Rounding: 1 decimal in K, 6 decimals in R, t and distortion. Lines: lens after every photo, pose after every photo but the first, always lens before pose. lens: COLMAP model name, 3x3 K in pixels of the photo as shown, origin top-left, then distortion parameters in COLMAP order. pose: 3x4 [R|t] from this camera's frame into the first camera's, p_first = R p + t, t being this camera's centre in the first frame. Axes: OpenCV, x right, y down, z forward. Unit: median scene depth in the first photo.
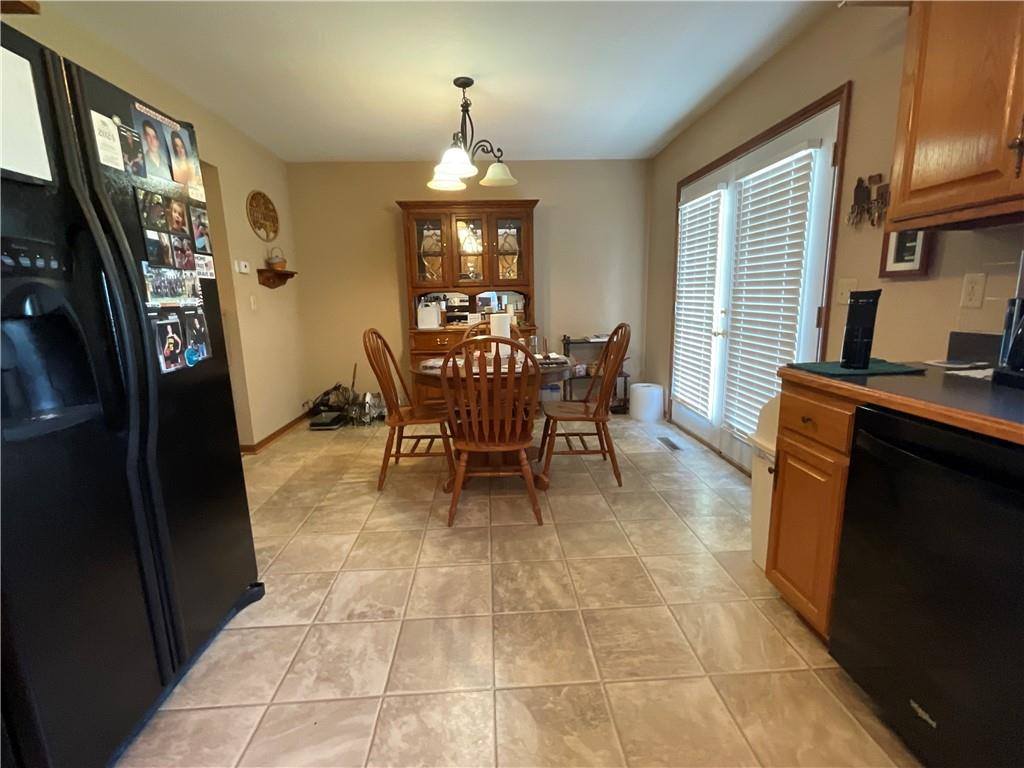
lens RADIAL K [[470.7, 0, 512.0], [0, 470.7, 384.0], [0, 0, 1]] dist [0.001489, 0.000475]
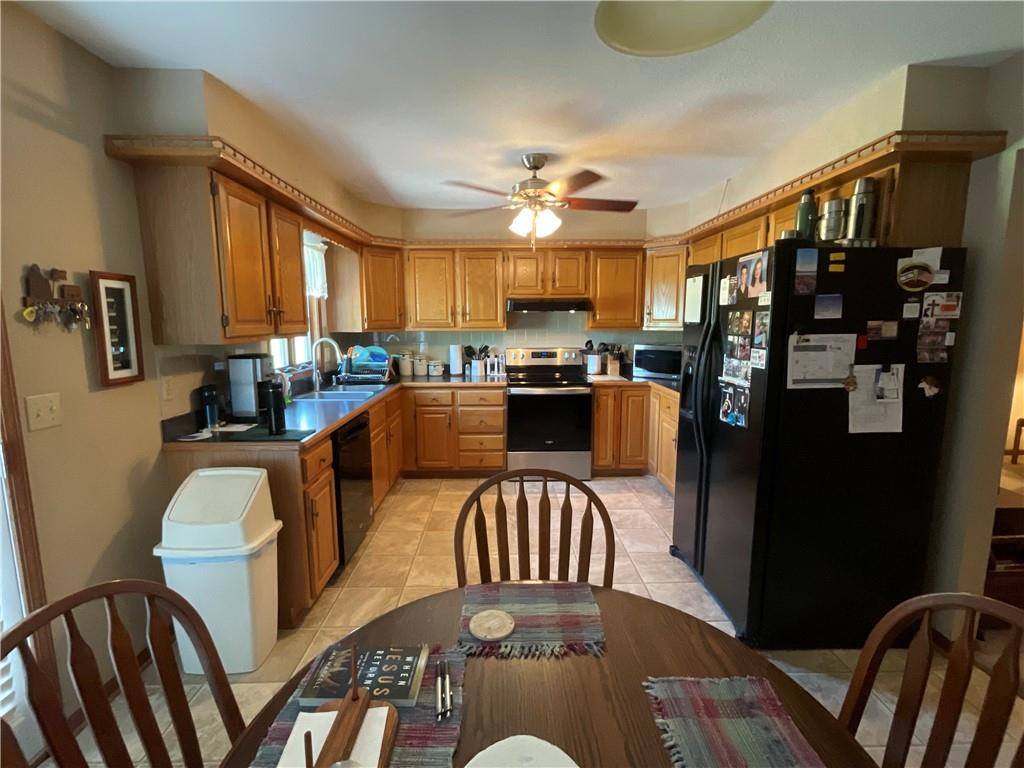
lens RADIAL K [[470.7, 0, 512.0], [0, 470.7, 384.0], [0, 0, 1]] dist [0.001489, 0.000475]
pose [[-0.999218, 0.019999, 0.034100, -0.060626], [0.029714, 0.948894, 0.314194, -0.614799], [-0.026074, 0.314961, -0.948746, 2.293267]]
